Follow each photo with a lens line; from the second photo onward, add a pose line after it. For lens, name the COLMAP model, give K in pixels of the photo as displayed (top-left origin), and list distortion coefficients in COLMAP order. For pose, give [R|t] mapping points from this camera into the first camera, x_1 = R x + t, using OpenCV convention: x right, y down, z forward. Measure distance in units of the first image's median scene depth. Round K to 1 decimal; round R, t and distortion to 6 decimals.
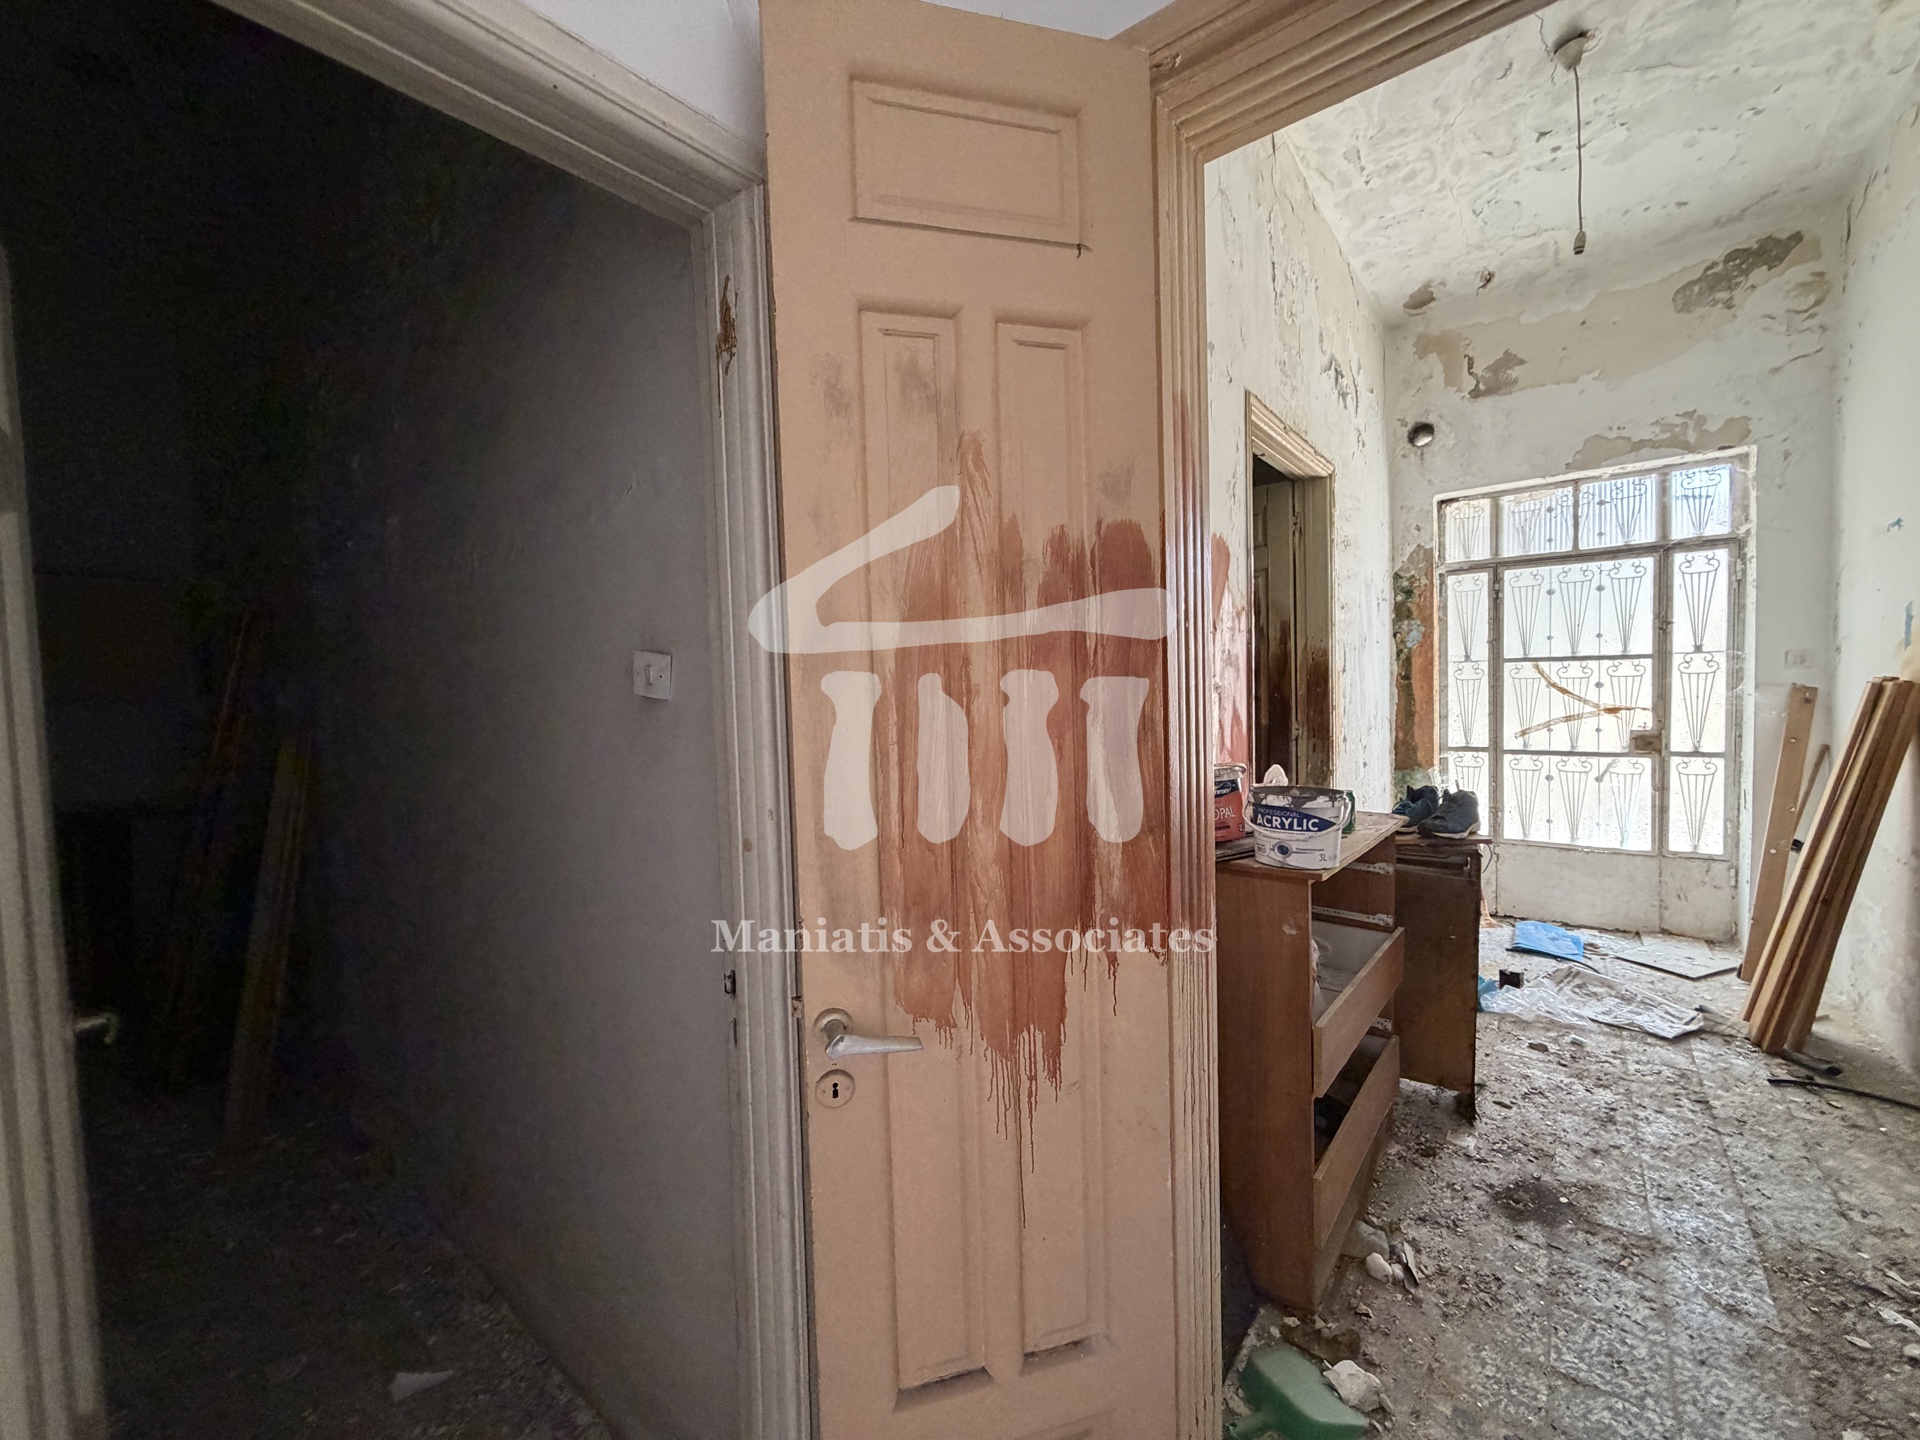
lens RADIAL K [[762.6, 0, 955.1], [0, 762.6, 721.0], [0, 0, 1]] dist [0.001658, -0.000618]
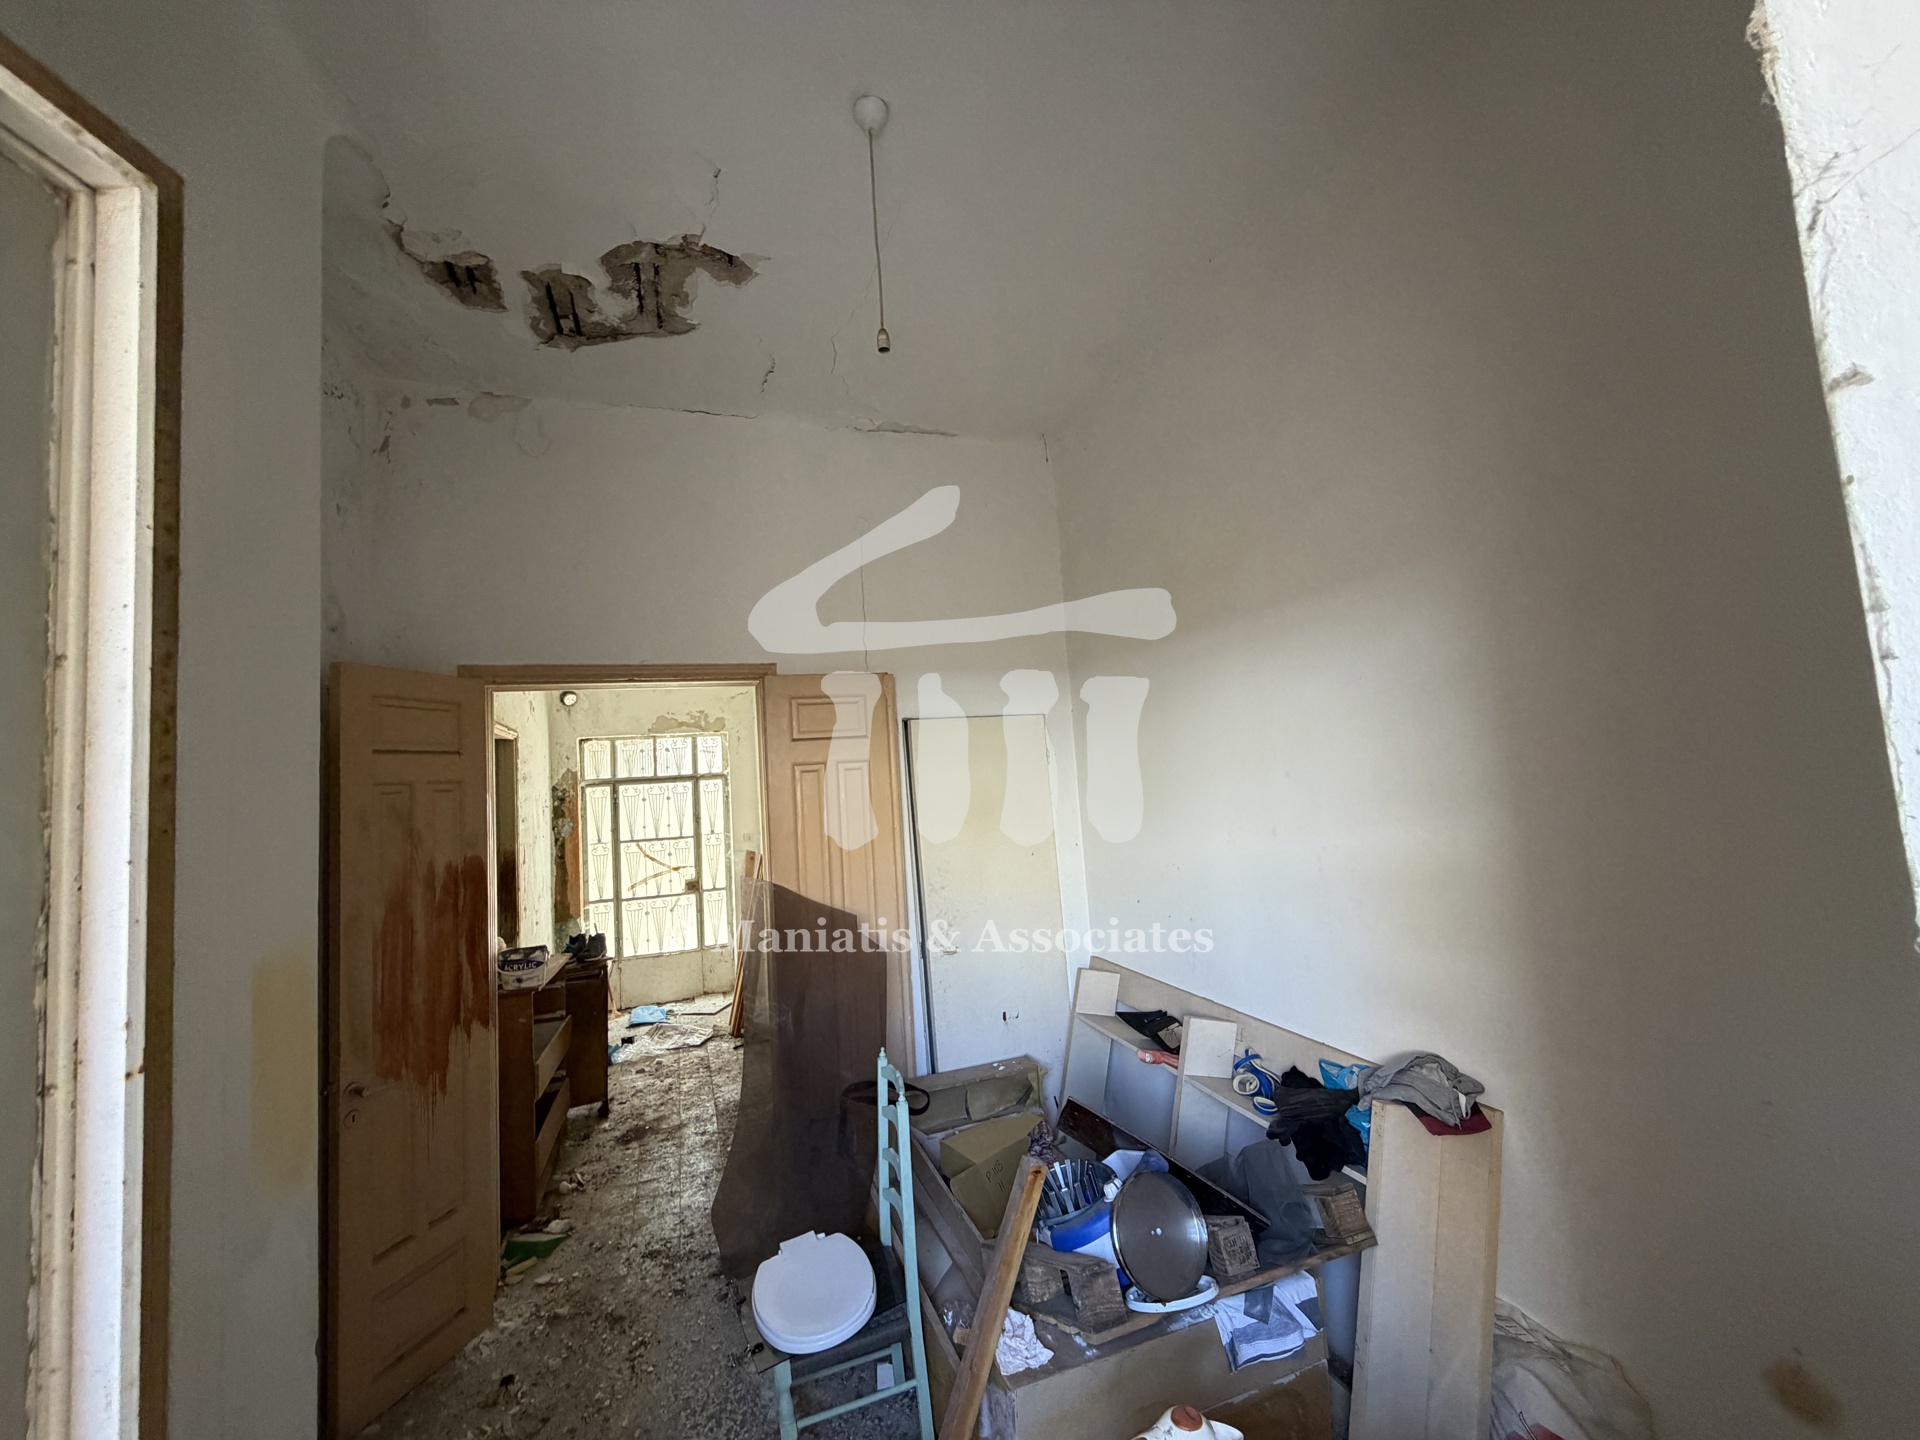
lens RADIAL K [[762.6, 0, 956.0], [0, 762.6, 726.6], [0, 0, 1]] dist [0.001658, -0.000618]
pose [[0.520113, 0.065055, 0.851616, -0.541747], [0.083925, 0.988377, -0.126758, -0.106682], [-0.849964, 0.137400, 0.508608, -0.822755]]
